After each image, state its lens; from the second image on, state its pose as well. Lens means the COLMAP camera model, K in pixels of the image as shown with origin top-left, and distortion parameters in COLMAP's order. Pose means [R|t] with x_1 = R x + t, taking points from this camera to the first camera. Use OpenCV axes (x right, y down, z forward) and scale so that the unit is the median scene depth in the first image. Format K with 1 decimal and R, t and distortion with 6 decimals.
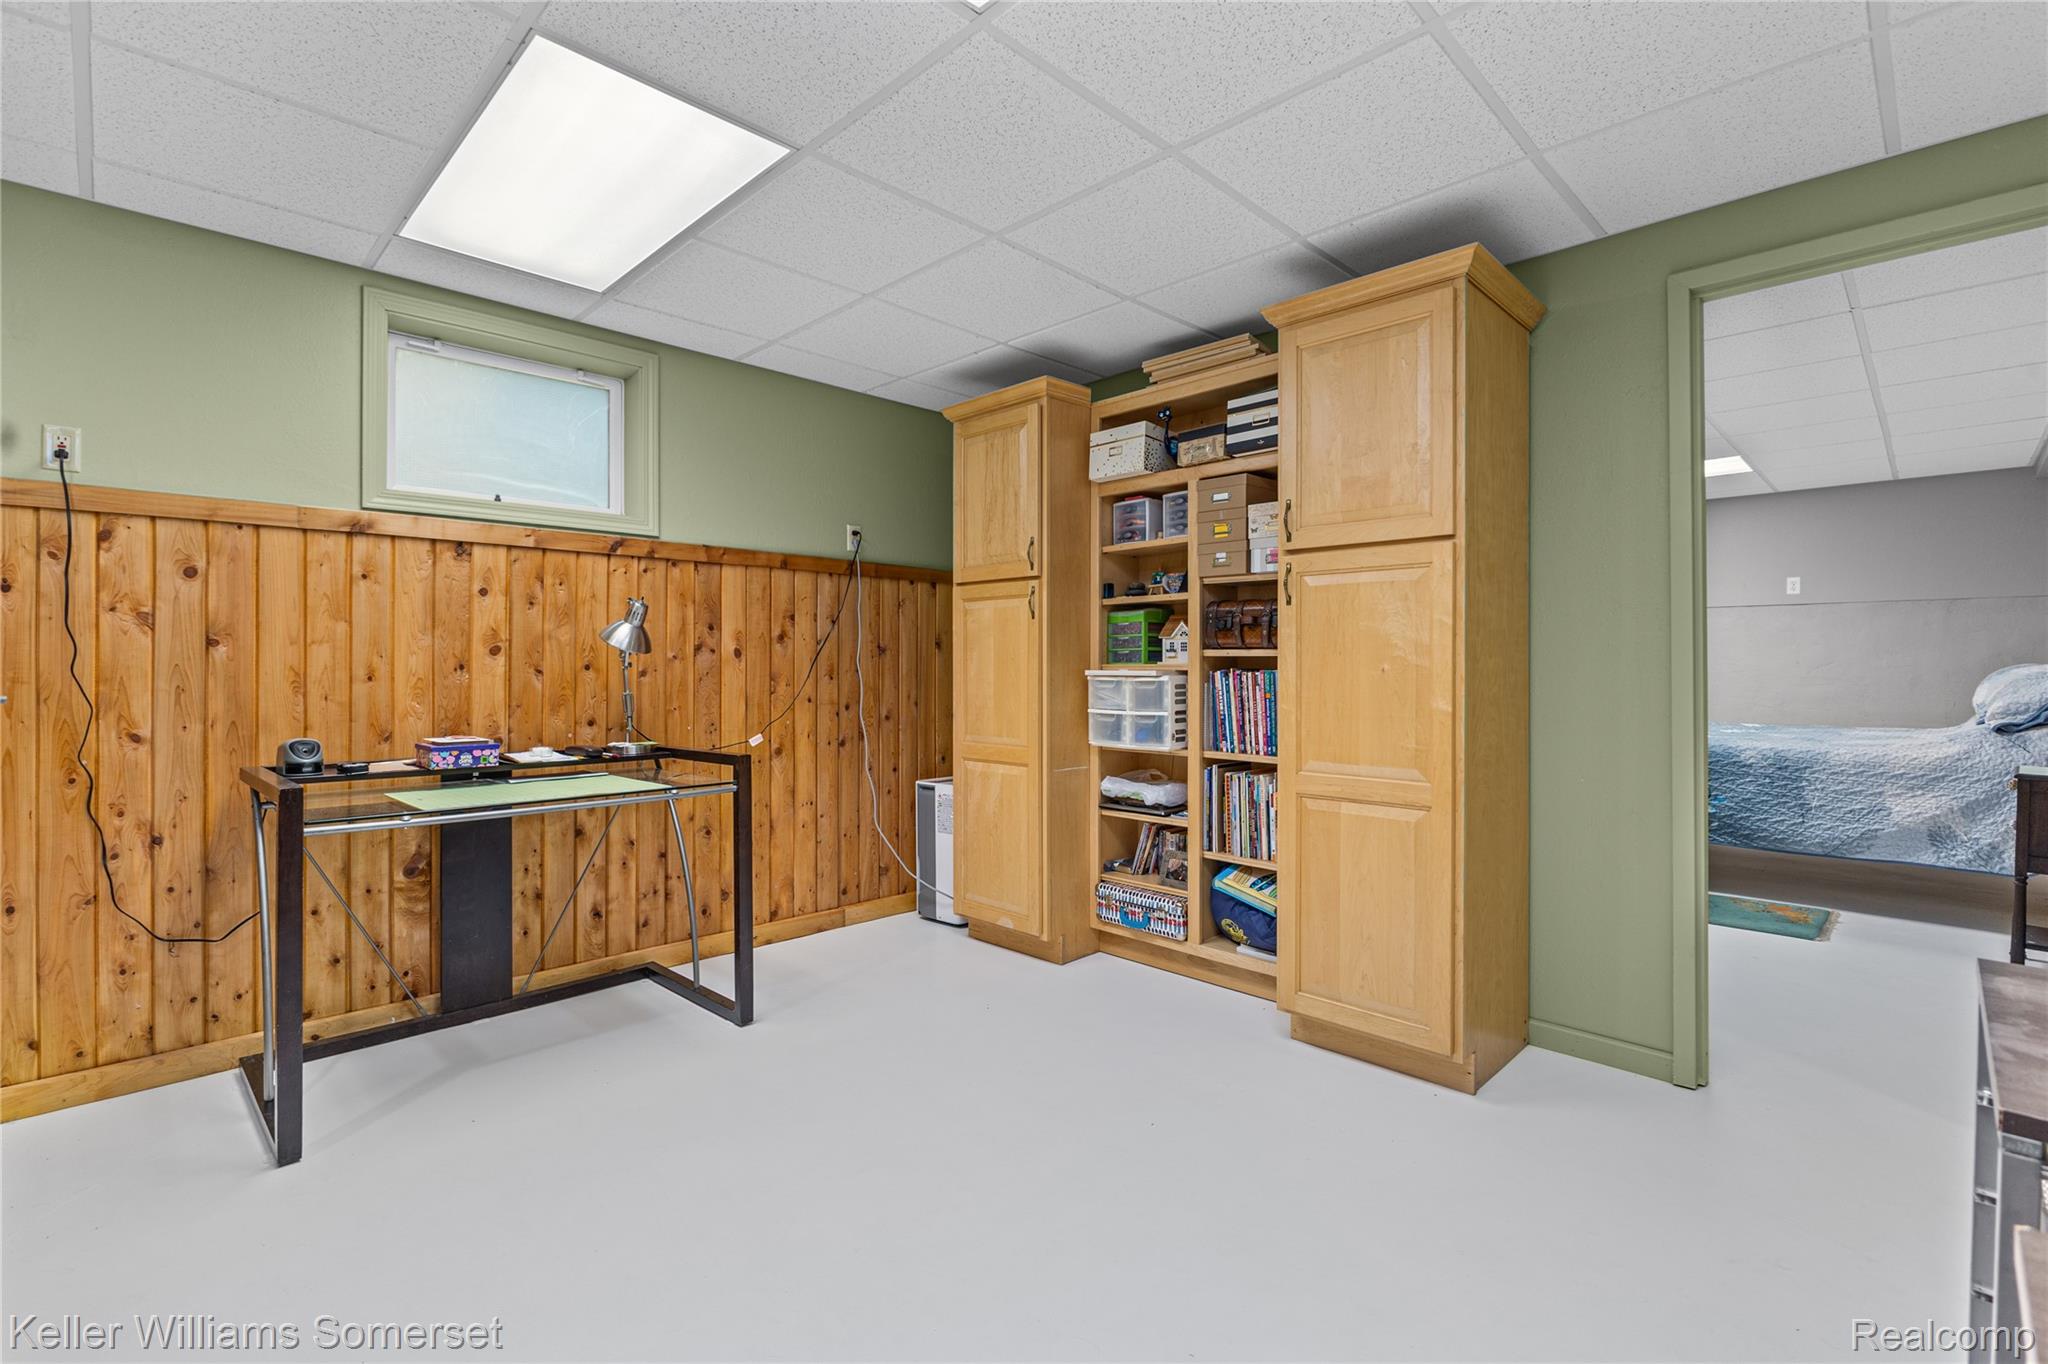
lens RADIAL K [[921.1, 0, 1033.6], [0, 921.1, 669.2], [0, 0, 1]] dist [-0.009162, -0.000066]
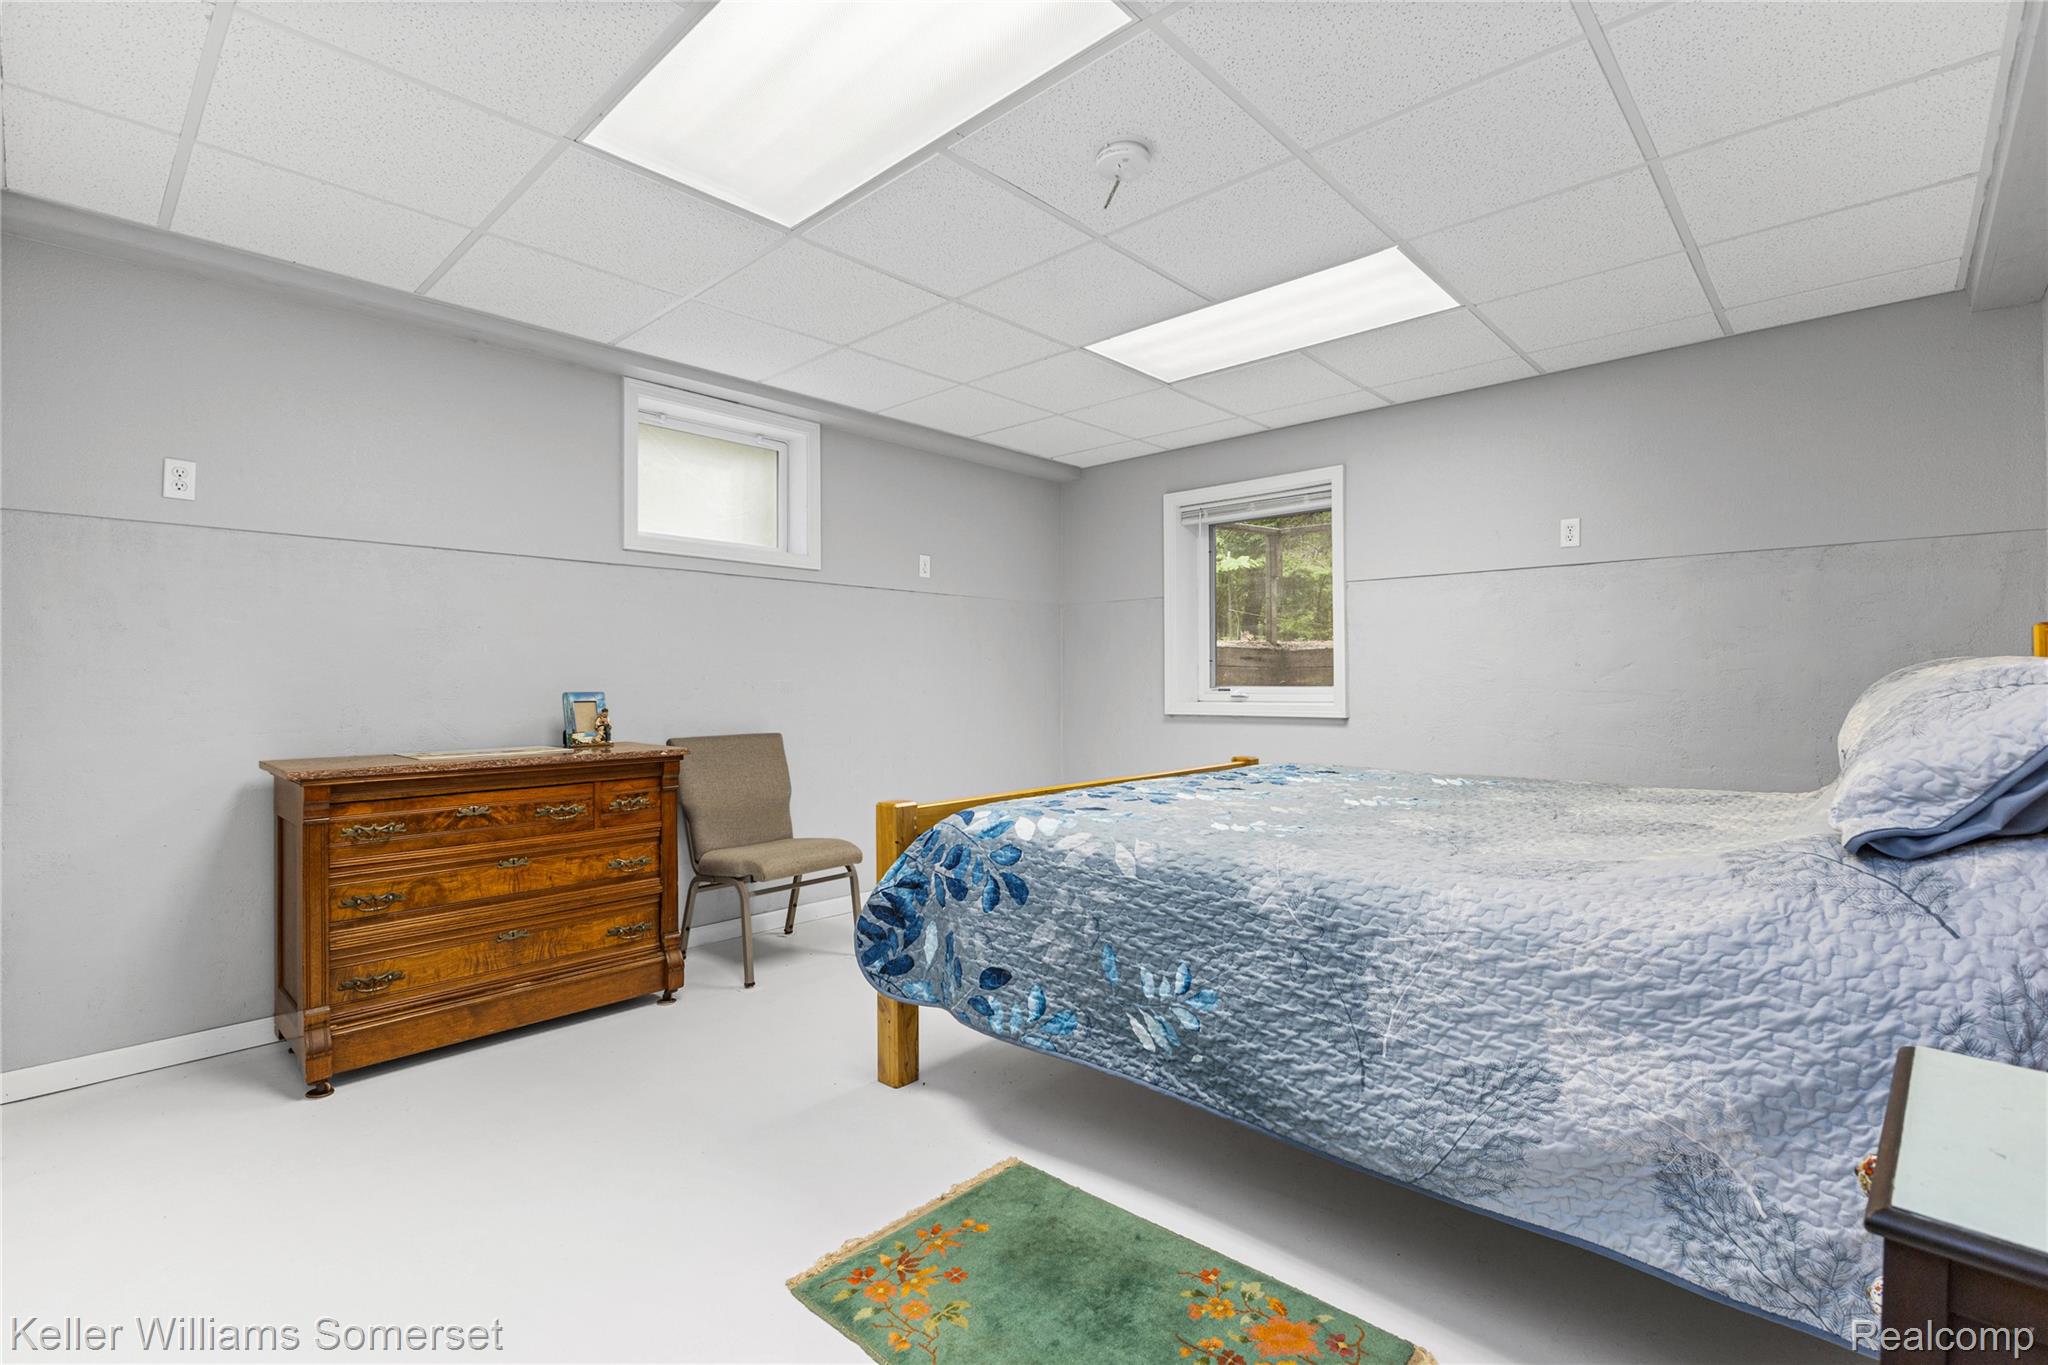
lens RADIAL K [[921.1, 0, 1031.9], [0, 921.1, 681.8], [0, 0, 1]] dist [-0.009162, -0.000066]
pose [[0.999436, -0.005911, 0.033045, 0.611888], [0.006000, 0.999979, -0.002620, 0.004869], [-0.033029, 0.002816, 0.999450, 0.557395]]
